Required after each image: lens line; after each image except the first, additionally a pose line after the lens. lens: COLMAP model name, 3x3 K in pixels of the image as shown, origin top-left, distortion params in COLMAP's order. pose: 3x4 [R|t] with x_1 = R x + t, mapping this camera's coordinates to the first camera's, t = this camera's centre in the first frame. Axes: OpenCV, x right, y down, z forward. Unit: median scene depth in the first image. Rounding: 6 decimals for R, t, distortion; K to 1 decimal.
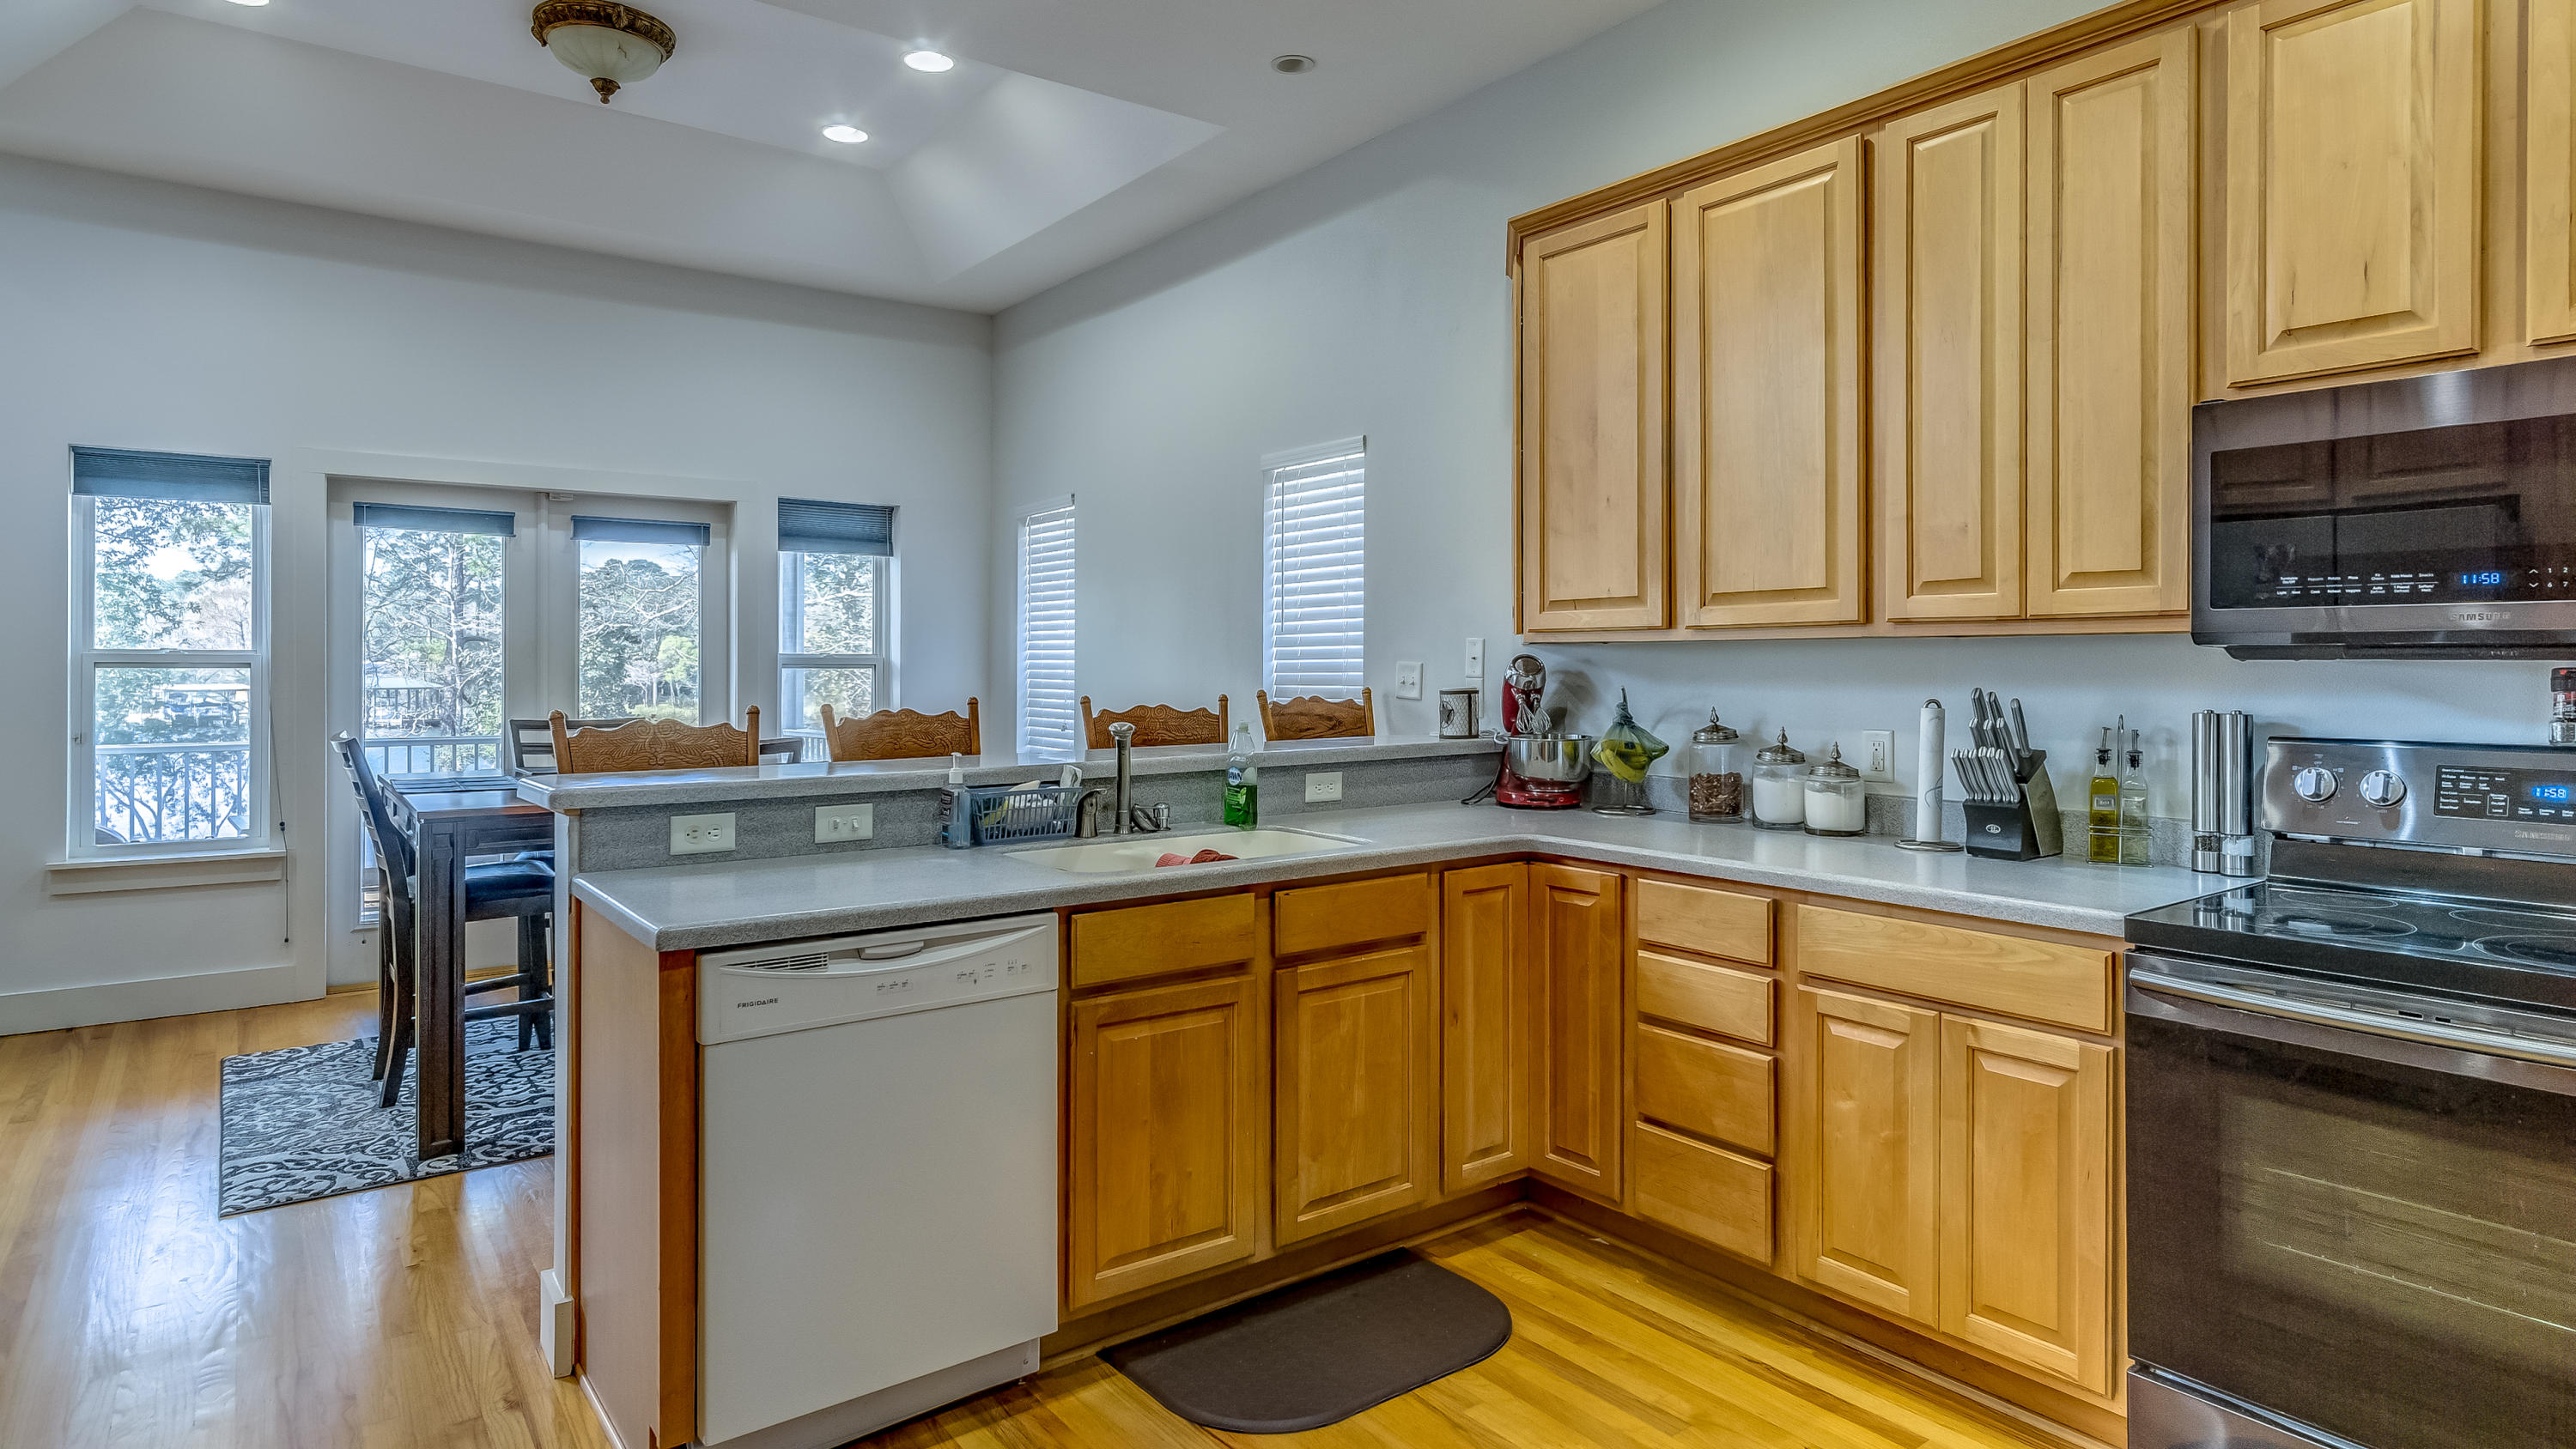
lens RADIAL K [[1387.0, 0, 1290.2], [0, 1387.0, 658.3], [0, 0, 1]] dist [0.003218, 0.001130]
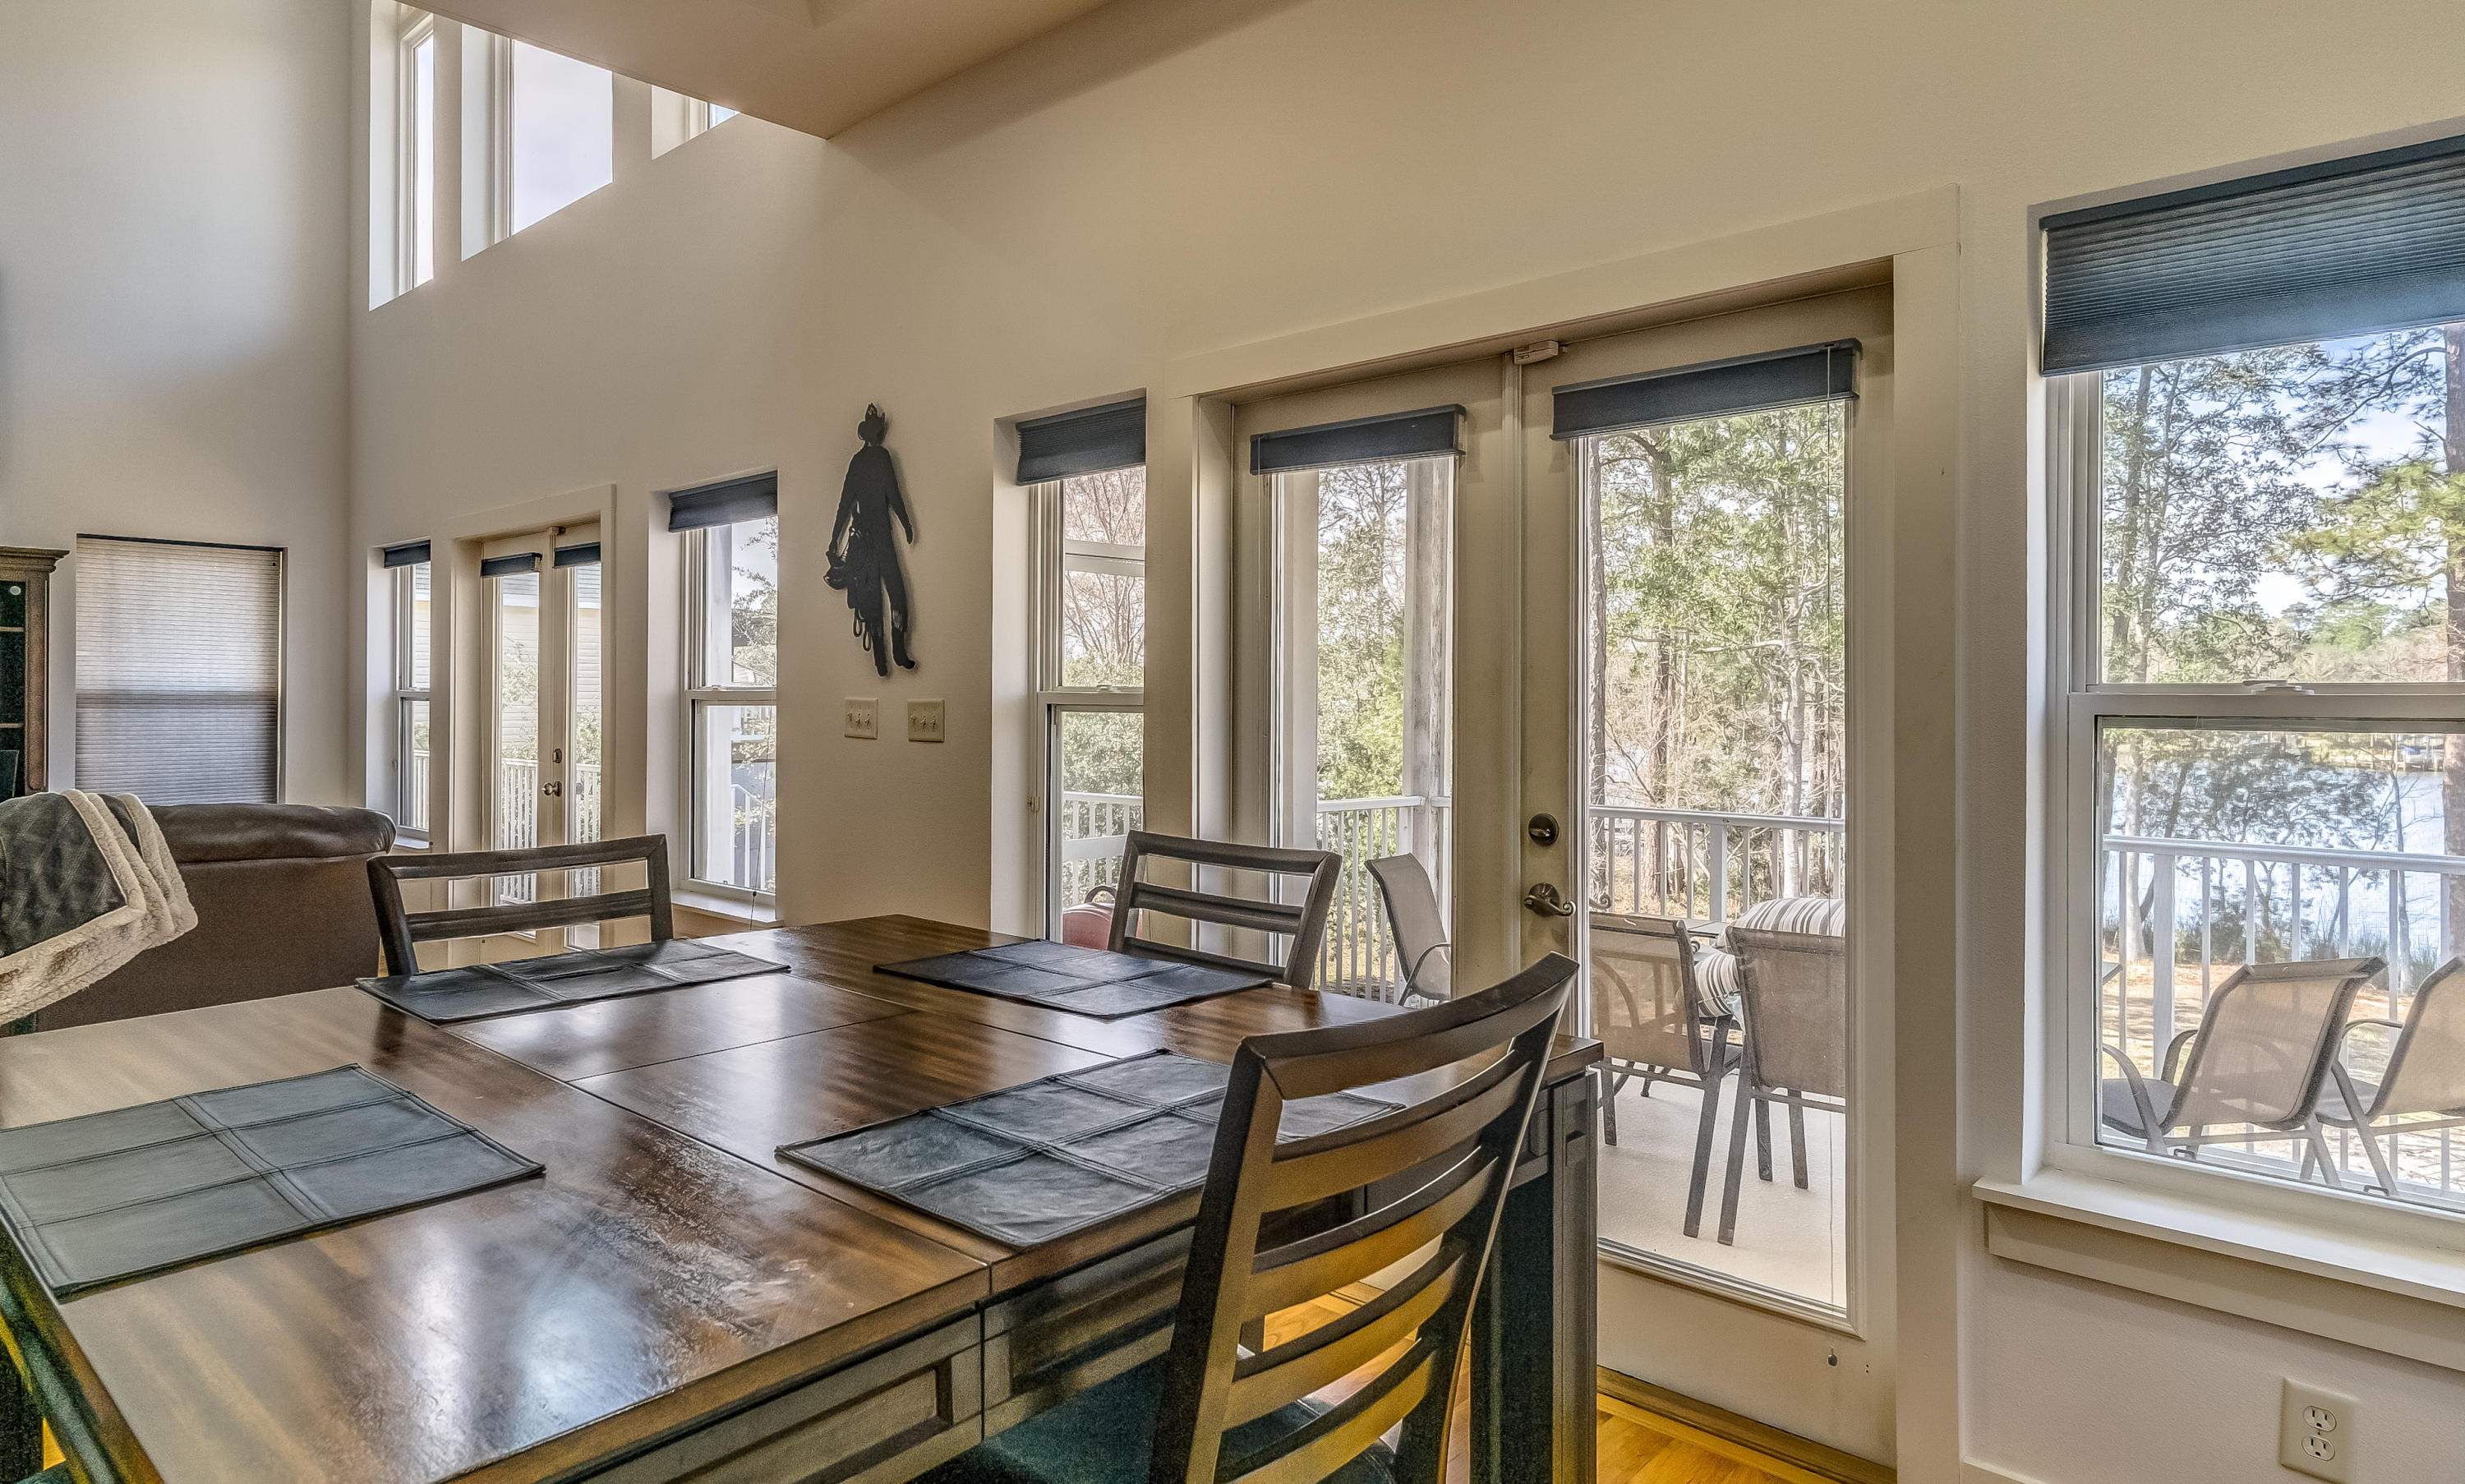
lens RADIAL K [[1428.2, 0, 1172.0], [0, 1428.2, 700.4], [0, 0, 1]] dist [0.007049, 0.000919]
pose [[0.156706, 0.001799, -0.987644, -0.108315], [0.001180, 0.999997, 0.002009, -0.000682], [0.987645, -0.001480, 0.156704, 1.289000]]
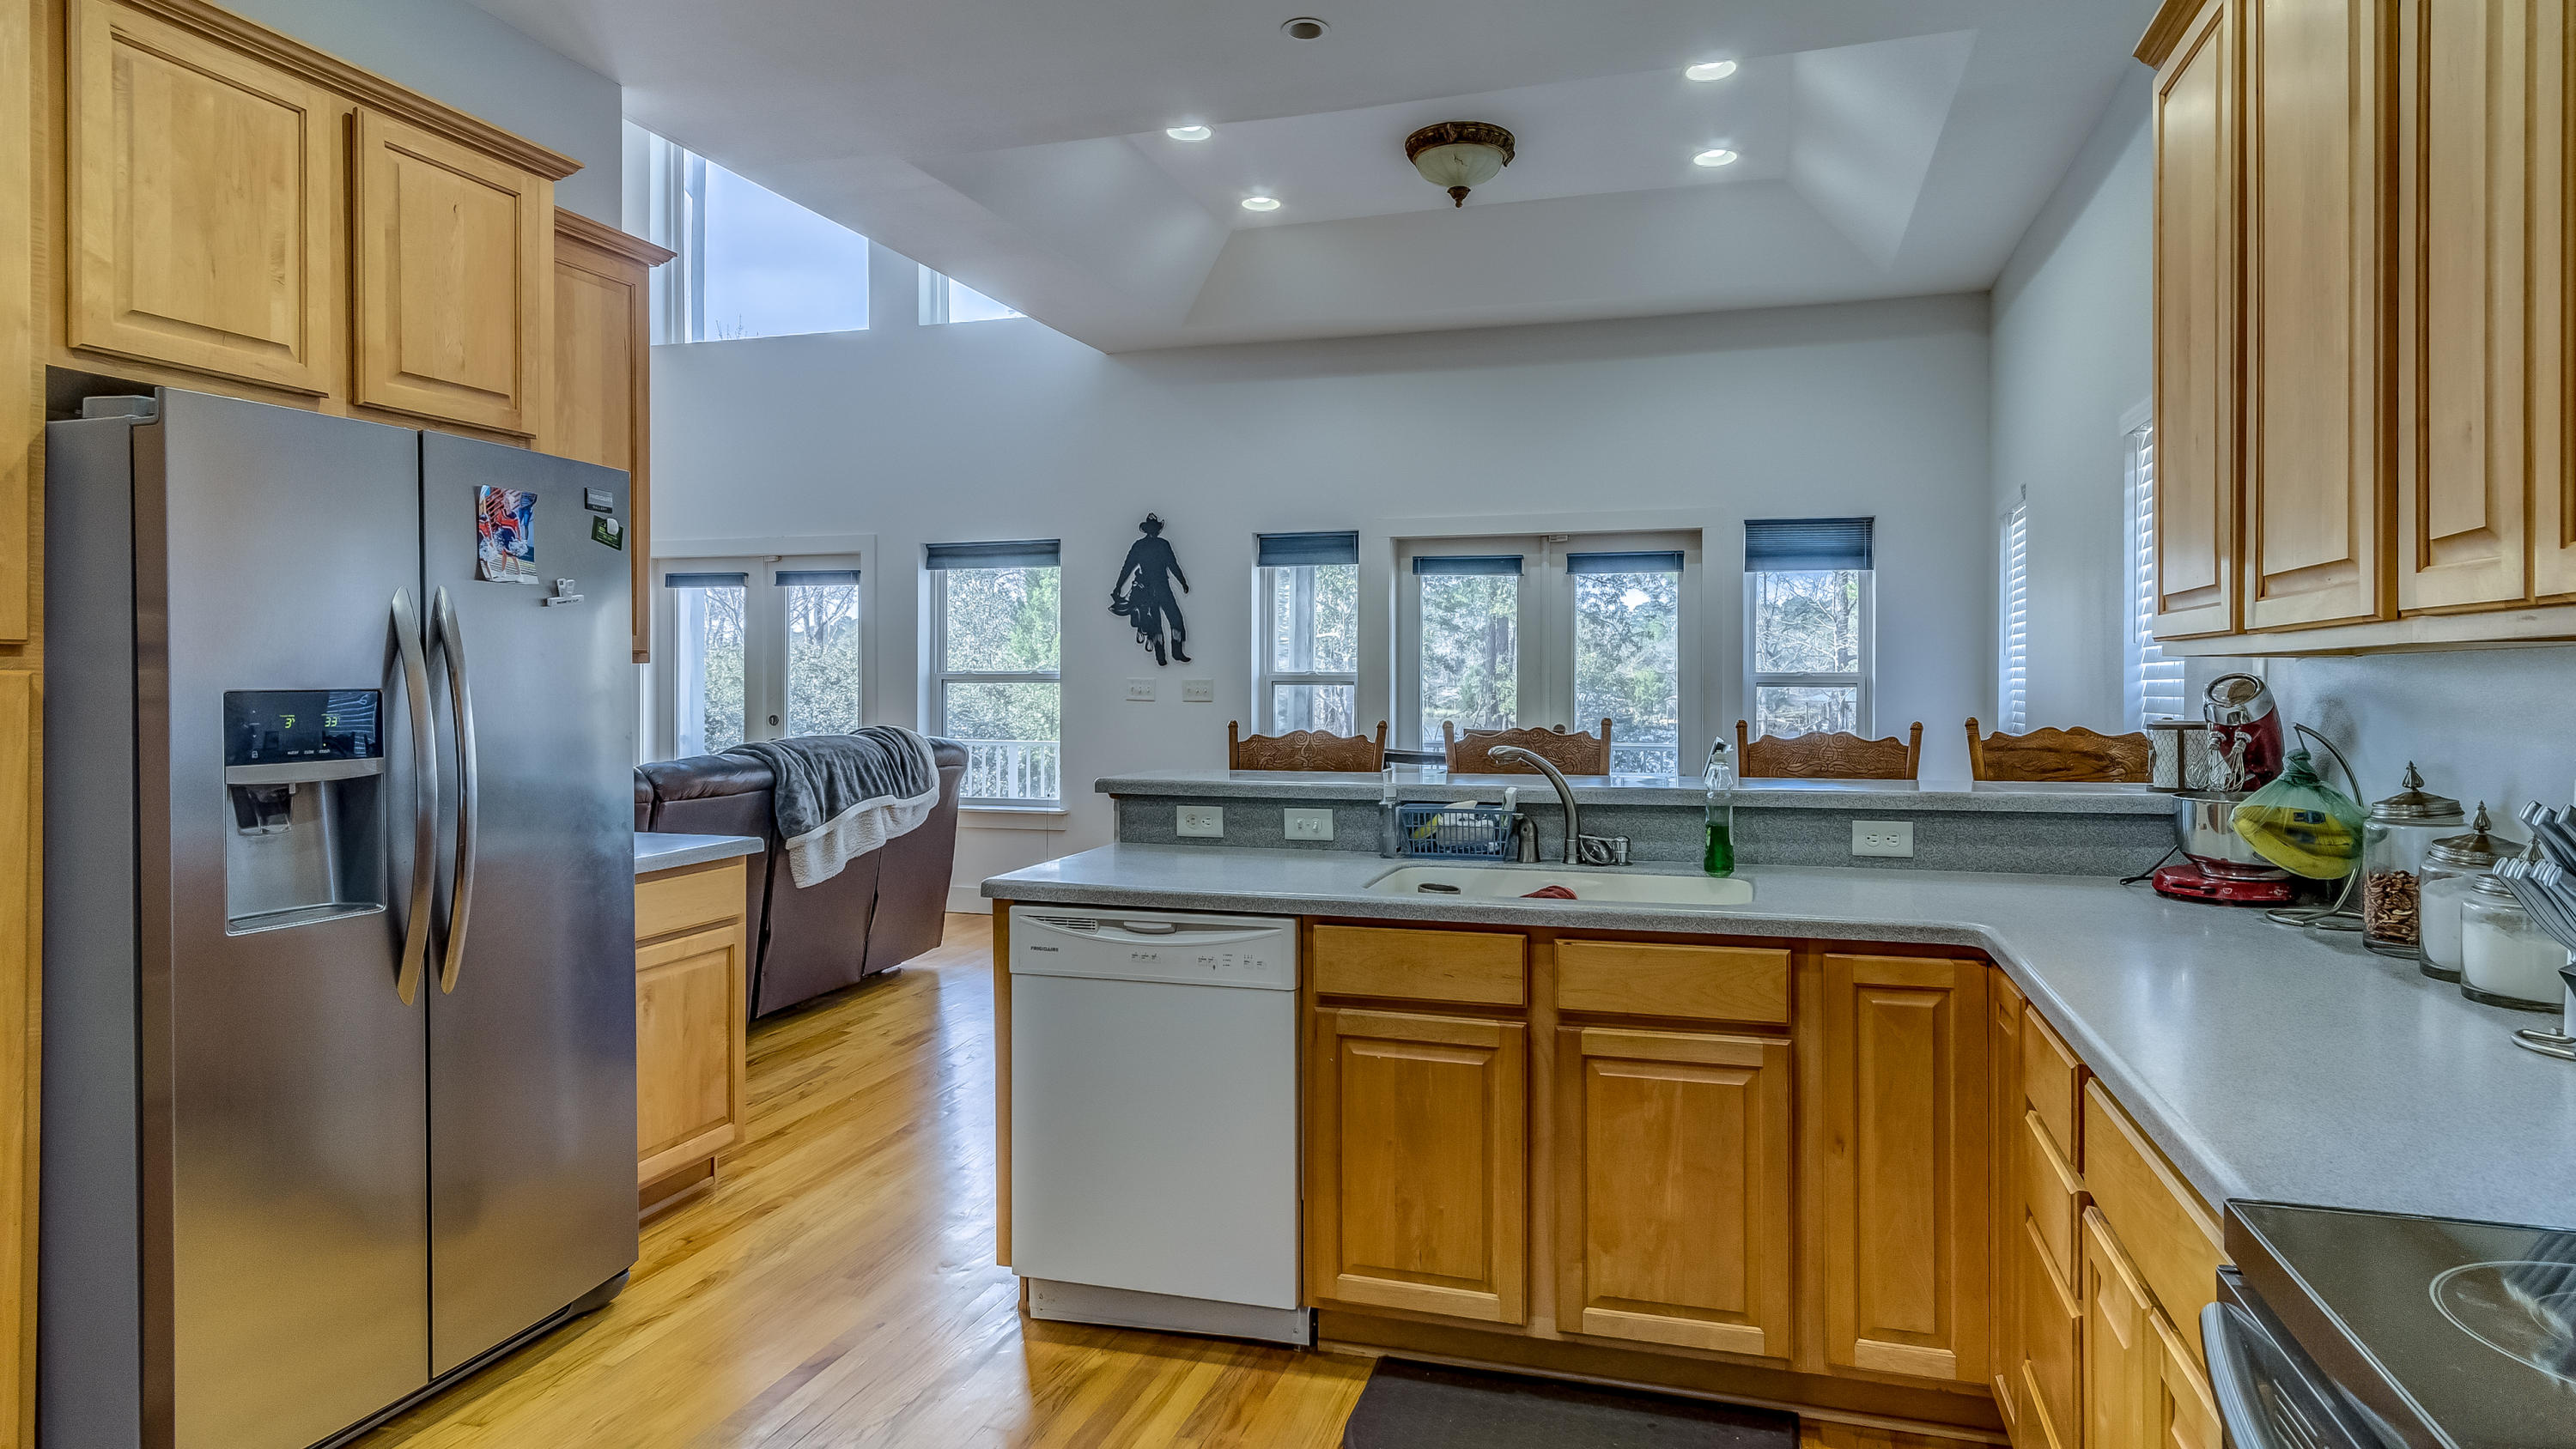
lens RADIAL K [[1387.0, 0, 1366.8], [0, 1387.0, 685.7], [0, 0, 1]] dist [0.003218, 0.001130]
pose [[0.603506, 0.003842, -0.797349, 0.489361], [0.003326, 0.999968, 0.007336, -0.003065], [0.797351, -0.007079, 0.603474, 0.273875]]
